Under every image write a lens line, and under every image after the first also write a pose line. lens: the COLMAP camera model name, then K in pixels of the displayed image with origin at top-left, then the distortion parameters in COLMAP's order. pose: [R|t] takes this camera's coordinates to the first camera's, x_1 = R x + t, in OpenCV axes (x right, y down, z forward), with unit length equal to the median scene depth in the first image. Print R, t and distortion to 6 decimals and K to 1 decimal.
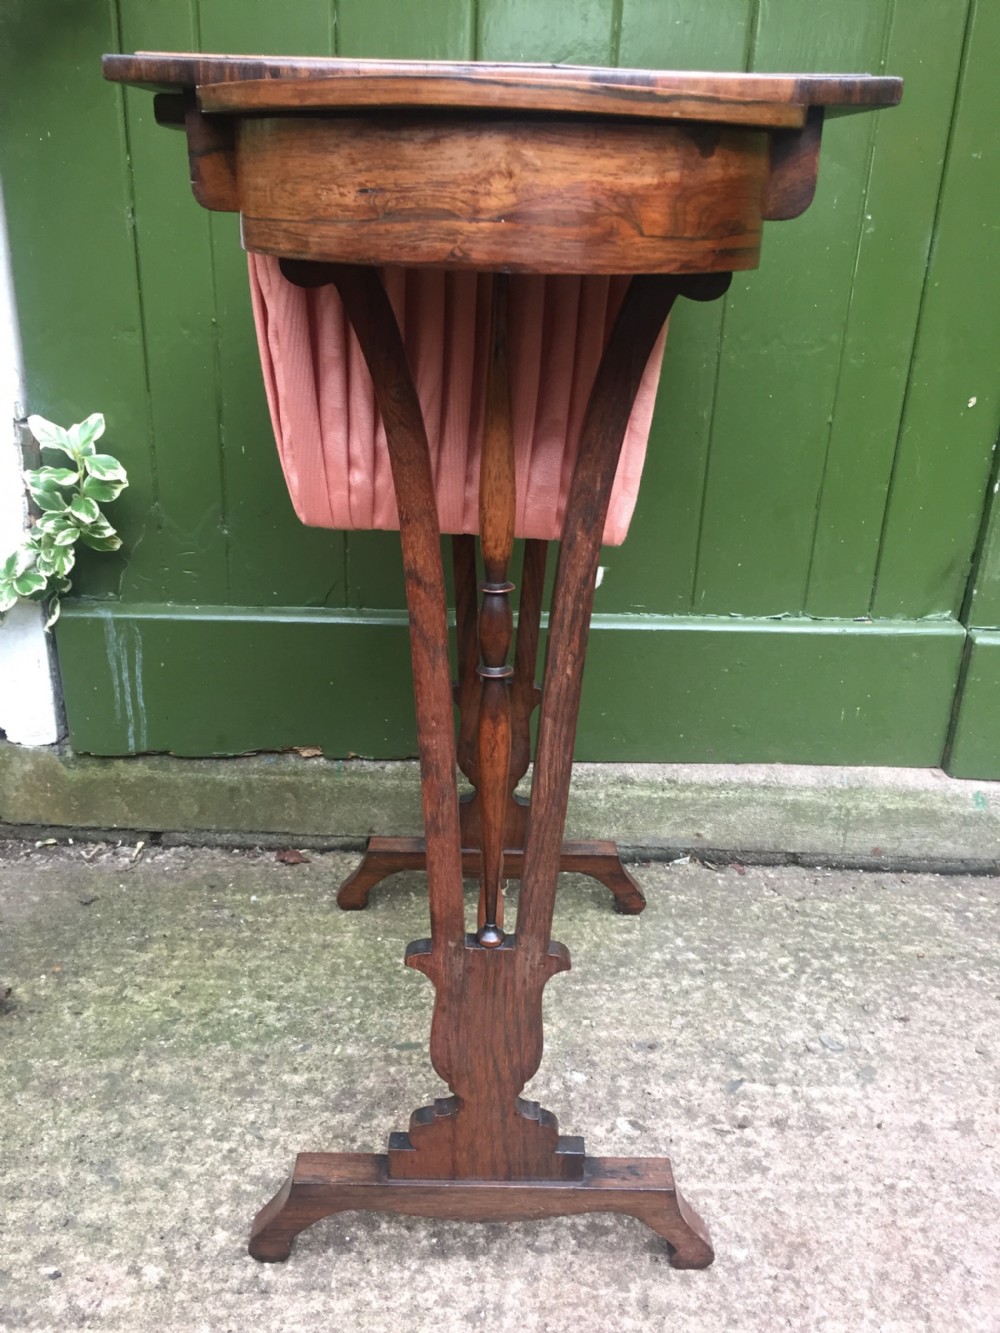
lens RADIAL K [[1155.2, 0, 501.1], [0, 1155.2, 672.1], [0, 0, 1]] dist [0.076560, -0.119308]
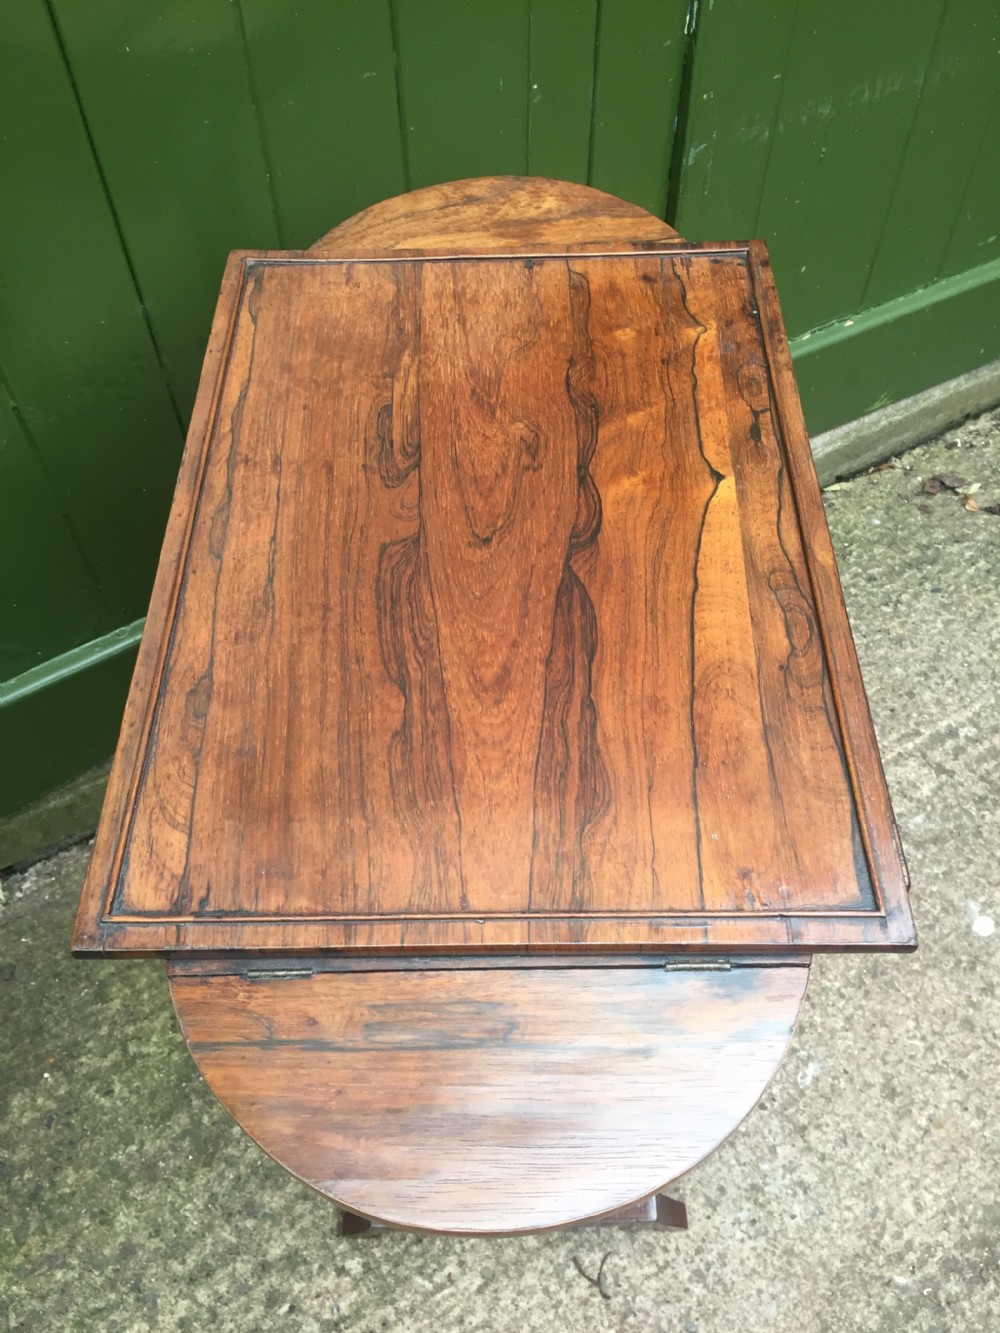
lens RADIAL K [[1155.2, 0, 504.8], [0, 1155.2, 671.9], [0, 0, 1]] dist [0.076560, -0.119308]
pose [[0.855522, -0.444836, 0.264959, -0.151928], [0.230437, 0.785384, 0.574518, -0.583040], [-0.463660, -0.430457, 0.774420, 0.121078]]
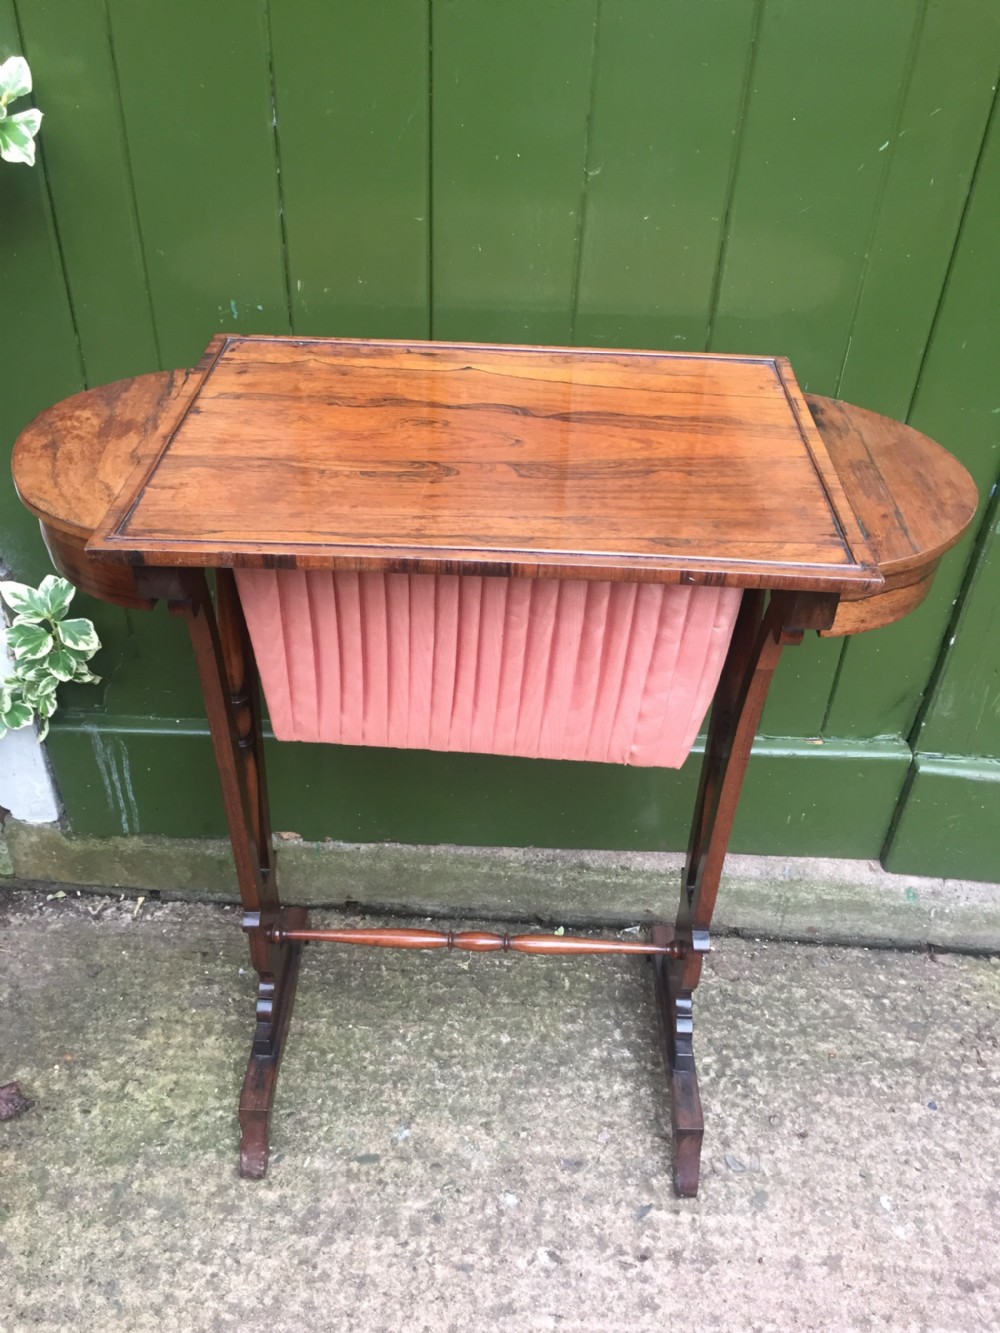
lens RADIAL K [[1155.2, 0, 505.0], [0, 1155.2, 665.1], [0, 0, 1]] dist [0.076560, -0.119308]
pose [[0.999200, 0.028311, -0.028249, 0.073733], [-0.020104, 0.966156, 0.257174, -0.441710], [0.034574, -0.256401, 0.965952, 0.003430]]
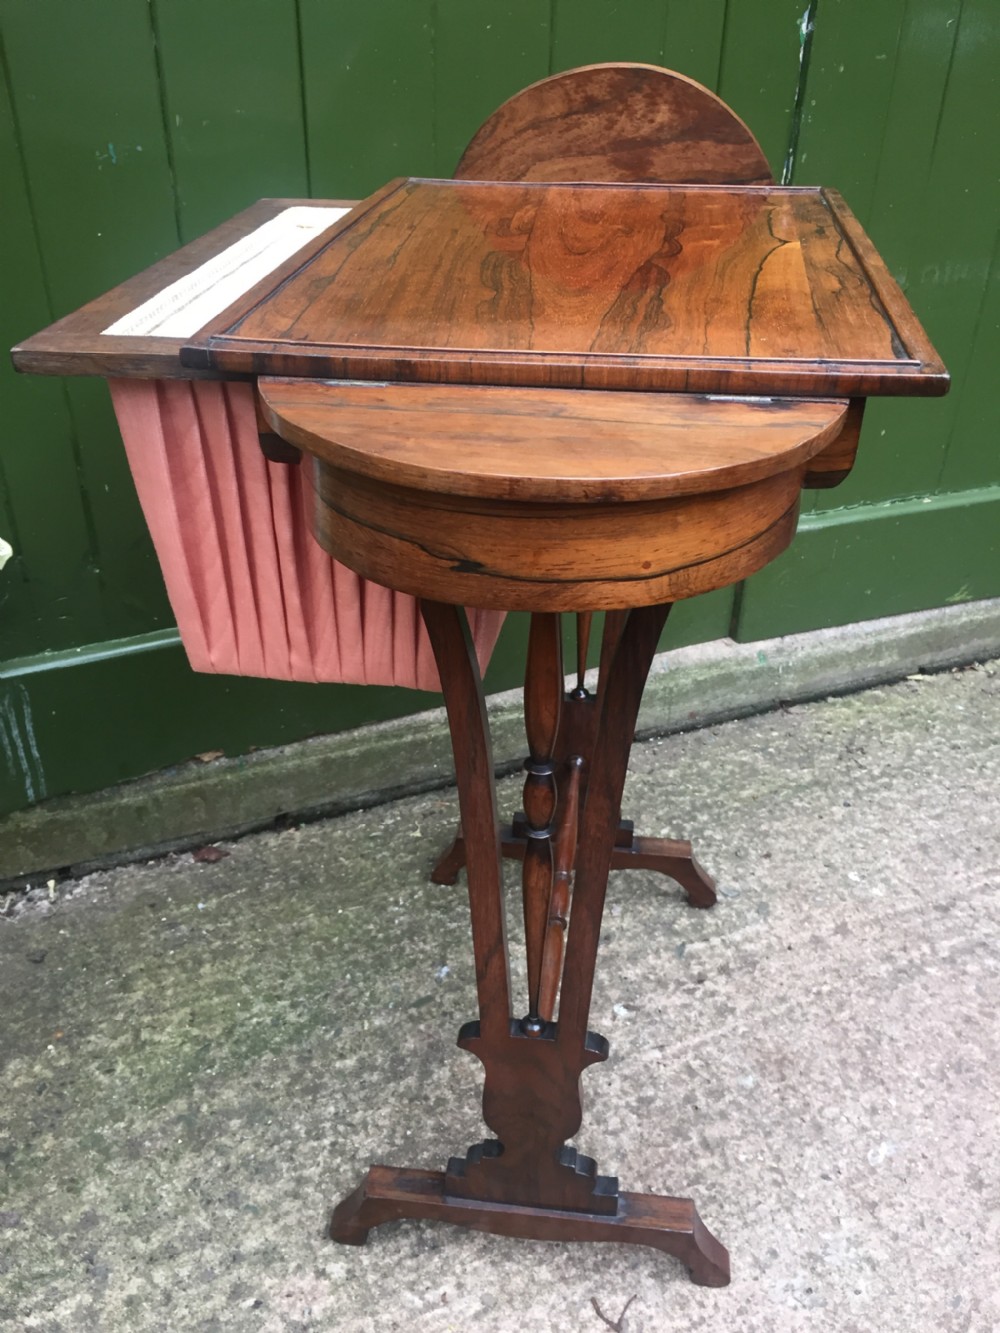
lens RADIAL K [[1155.2, 0, 506.3], [0, 1155.2, 676.5], [0, 0, 1]] dist [0.076560, -0.119308]
pose [[0.918347, -0.225533, 0.325230, -0.294040], [0.160591, 0.963404, 0.214622, -0.215274], [-0.361732, -0.144868, 0.920958, -0.043575]]
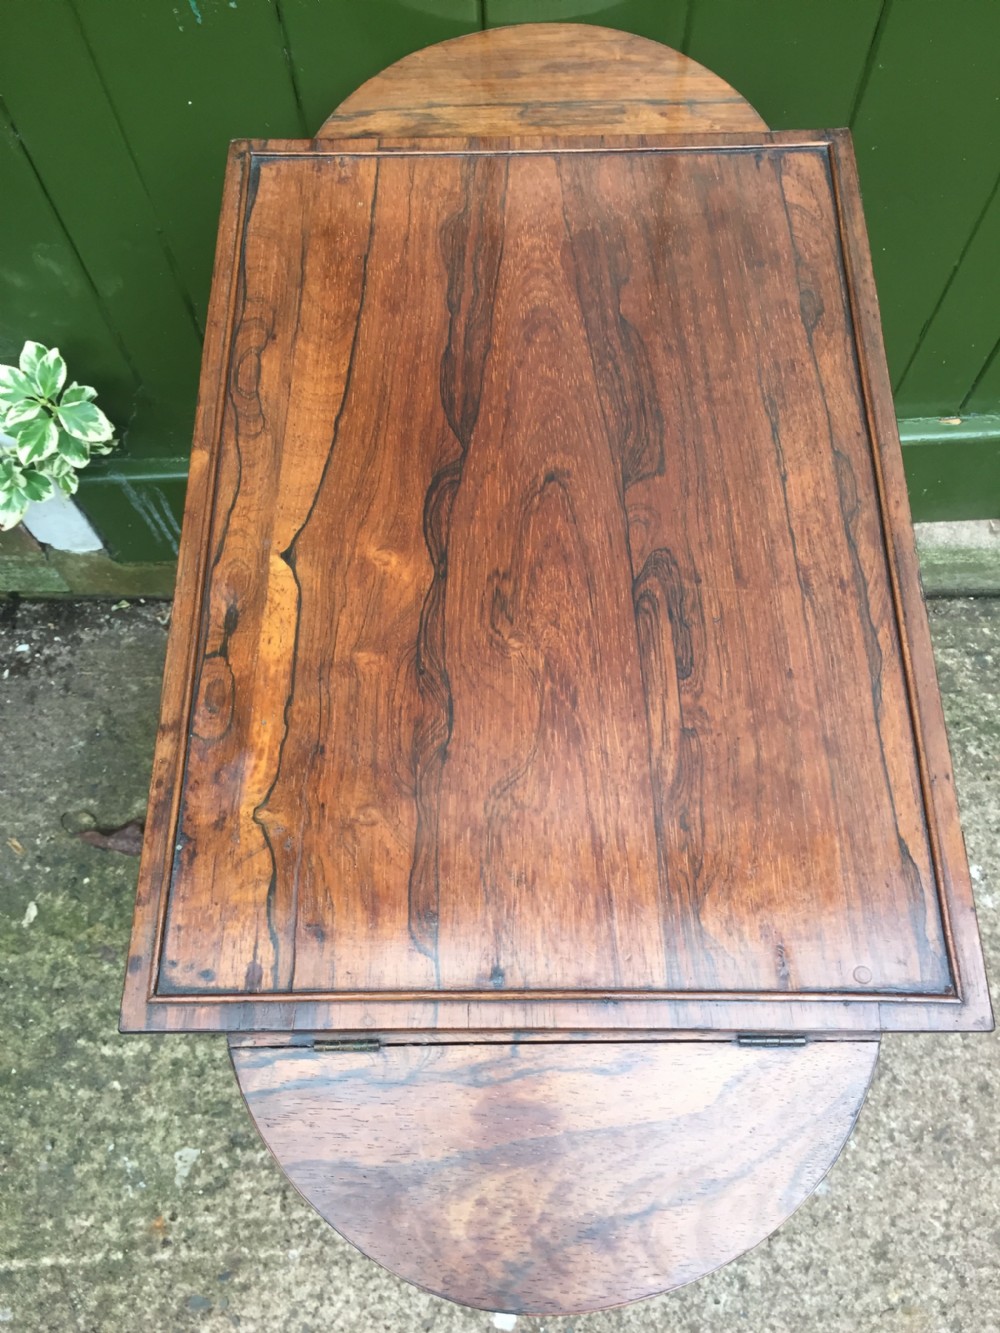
lens RADIAL K [[1155.2, 0, 504.4], [0, 1155.2, 672.9], [0, 0, 1]] dist [0.076560, -0.119308]
pose [[0.998318, -0.030743, -0.049155, 0.009830], [0.056621, 0.699323, 0.712559, -0.672462], [0.012469, -0.714144, 0.699888, 0.273924]]
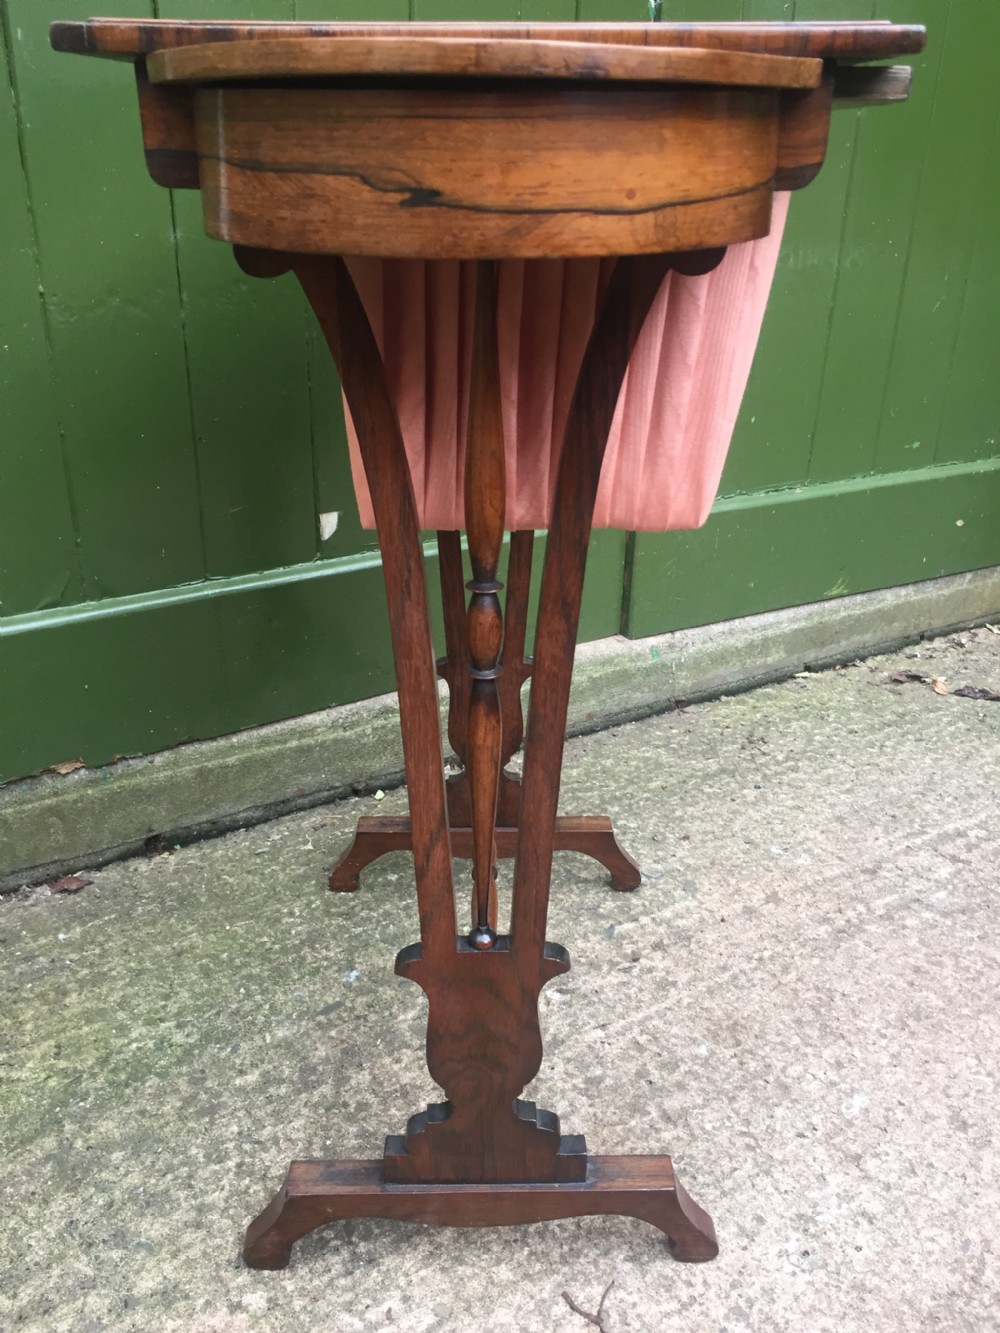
lens RADIAL K [[1155.2, 0, 508.4], [0, 1155.2, 663.4], [0, 0, 1]] dist [0.076560, -0.119308]
pose [[0.850863, -0.229896, 0.472418, -0.344486], [0.203142, 0.973206, 0.107723, -0.046835], [-0.484525, 0.004311, 0.874767, 0.035443]]
